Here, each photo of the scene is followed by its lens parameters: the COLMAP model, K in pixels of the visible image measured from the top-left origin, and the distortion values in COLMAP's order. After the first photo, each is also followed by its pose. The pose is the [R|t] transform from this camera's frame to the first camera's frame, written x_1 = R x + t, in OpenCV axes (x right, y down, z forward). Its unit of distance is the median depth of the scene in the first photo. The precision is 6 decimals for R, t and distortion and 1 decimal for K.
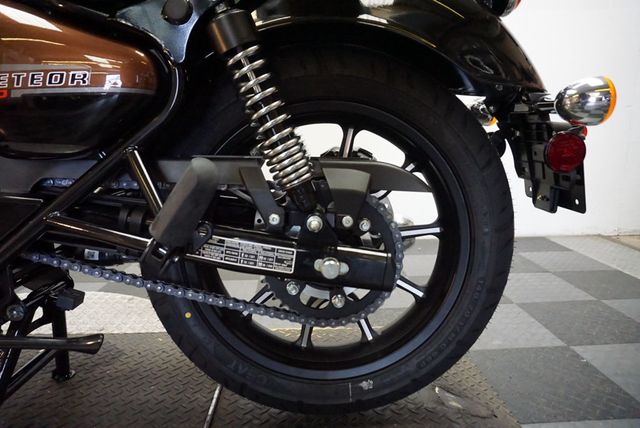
lens RADIAL K [[455.6, 0, 322.3], [0, 455.6, 225.6], [0, 0, 1]] dist [-0.010072, -0.002538]
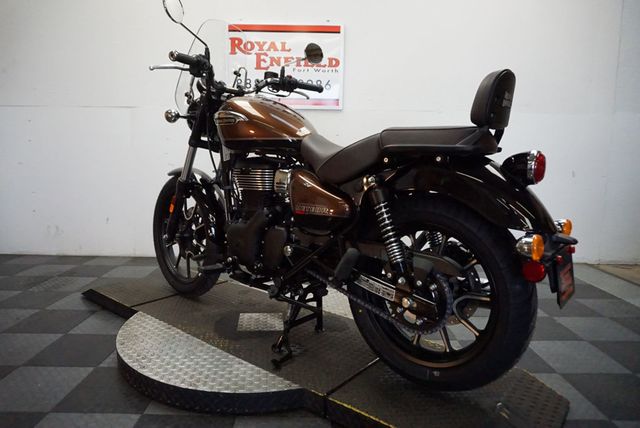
lens RADIAL K [[426.9, 0, 318.0], [0, 426.9, 222.4], [0, 0, 1]] dist [-0.007354, 0.000201]
pose [[0.753911, 0.114358, -0.646947, 0.783099], [-0.162640, 0.986569, -0.015139, -0.149330], [0.636527, 0.116633, 0.762385, -0.690753]]
